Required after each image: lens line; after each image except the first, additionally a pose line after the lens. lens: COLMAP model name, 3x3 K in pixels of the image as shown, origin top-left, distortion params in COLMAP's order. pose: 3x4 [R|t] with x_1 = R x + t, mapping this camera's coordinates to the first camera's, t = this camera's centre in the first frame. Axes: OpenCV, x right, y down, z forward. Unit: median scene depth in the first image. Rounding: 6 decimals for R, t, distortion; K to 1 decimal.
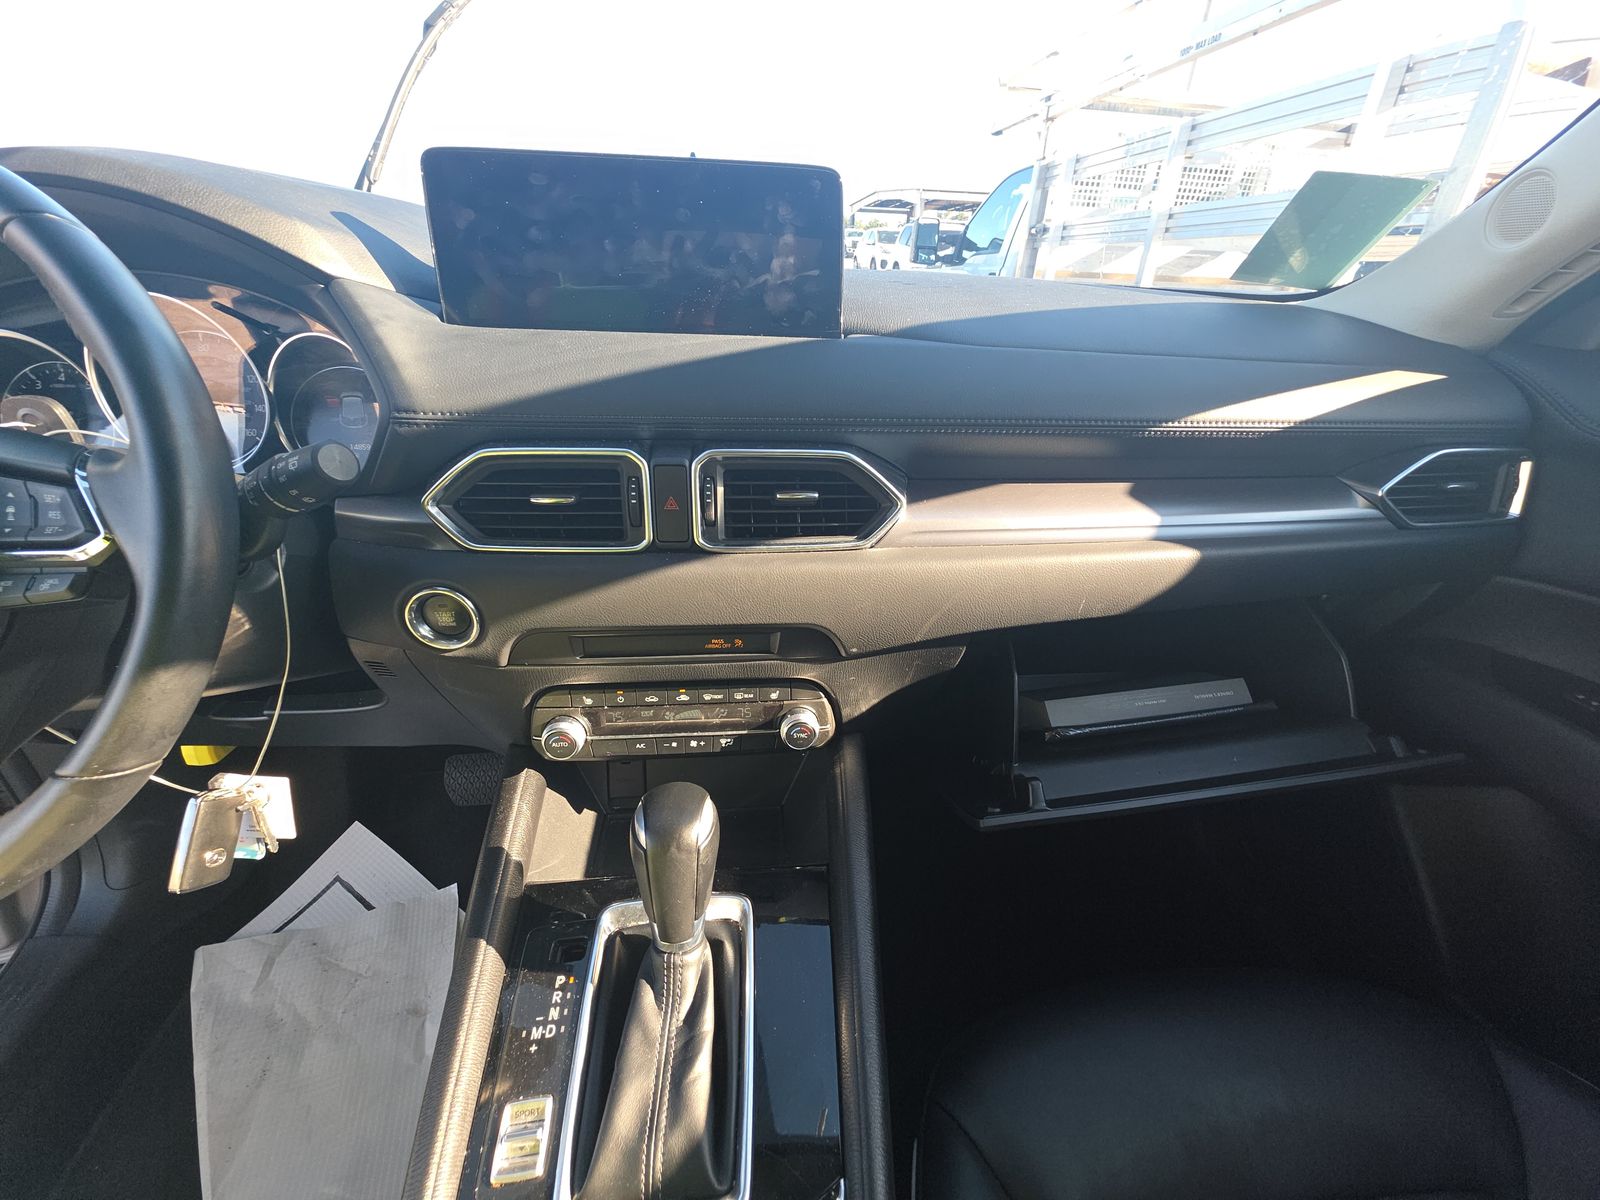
lens RADIAL K [[643.4, 0, 816.2], [0, 643.4, 615.6], [0, 0, 1]] dist [-0.001245, -0.000263]
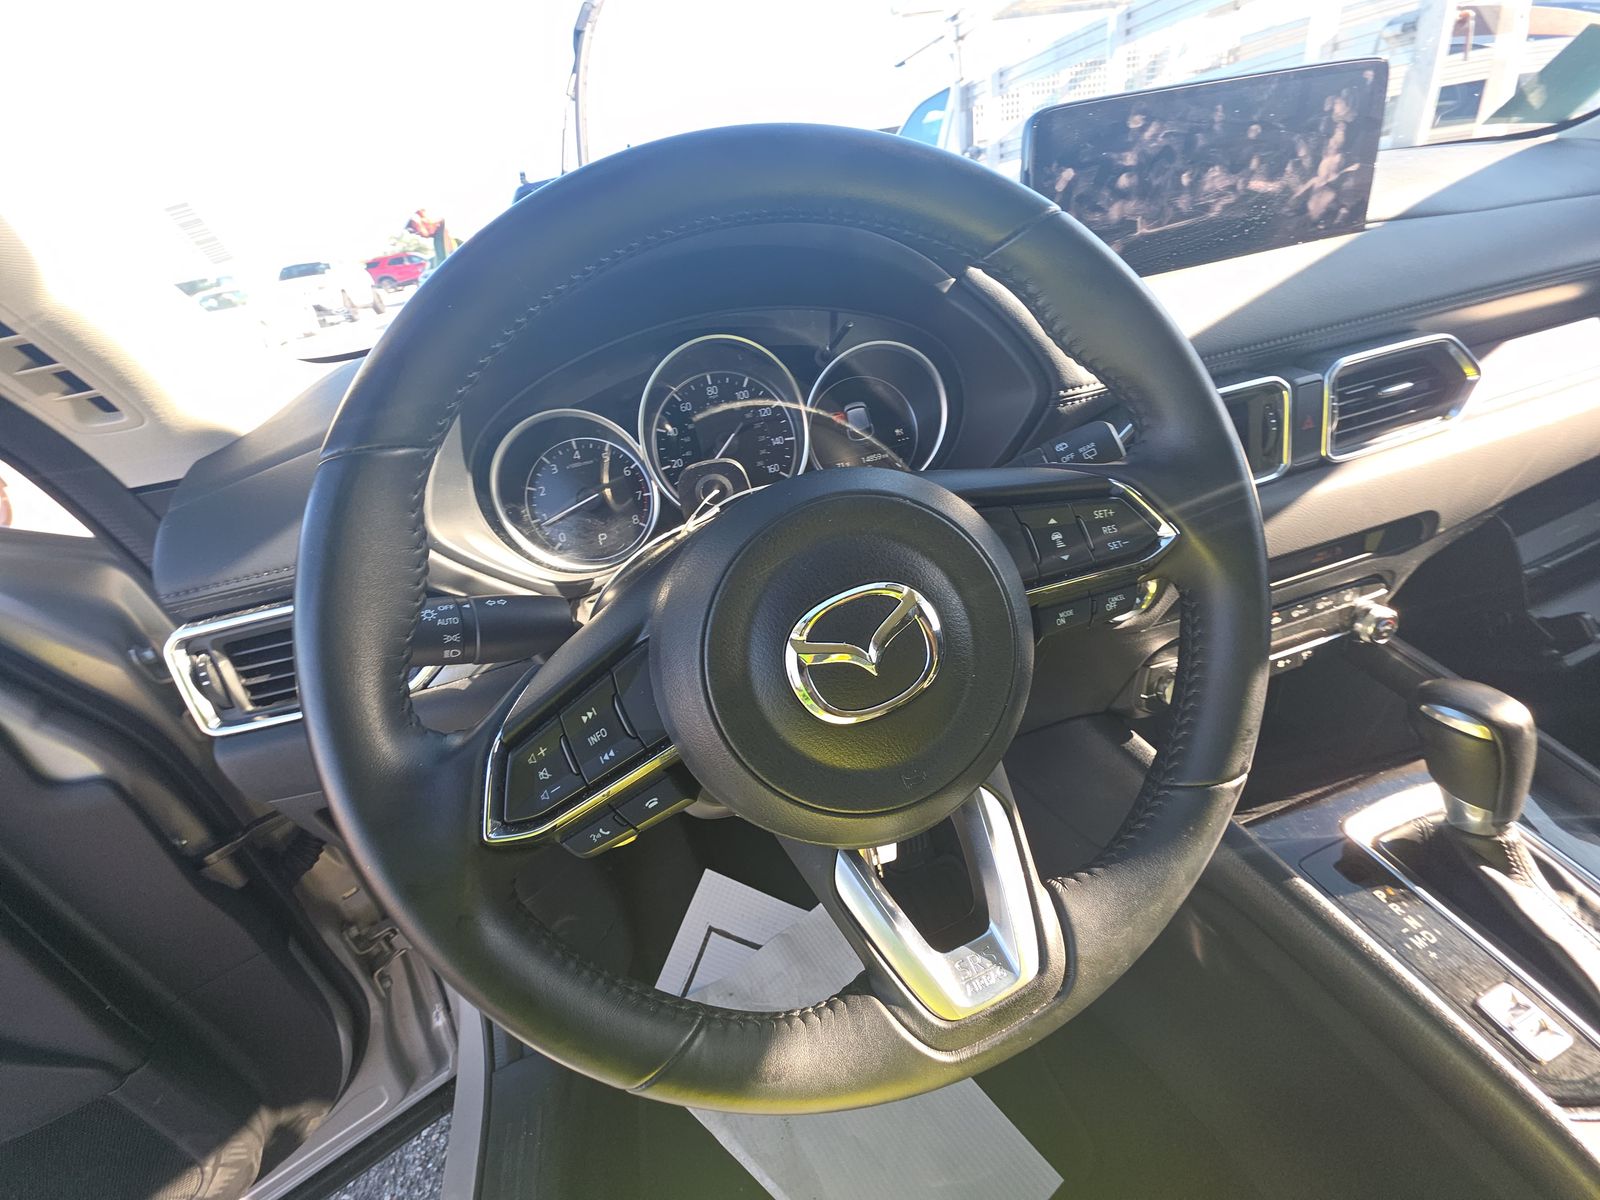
lens RADIAL K [[643.4, 0, 808.2], [0, 643.4, 614.0], [0, 0, 1]] dist [-0.001245, -0.000263]
pose [[0.965641, -0.252041, 0.063341, -0.555310], [0.249649, 0.967366, 0.043330, -0.061421], [-0.072195, -0.026028, 0.997051, 0.025929]]
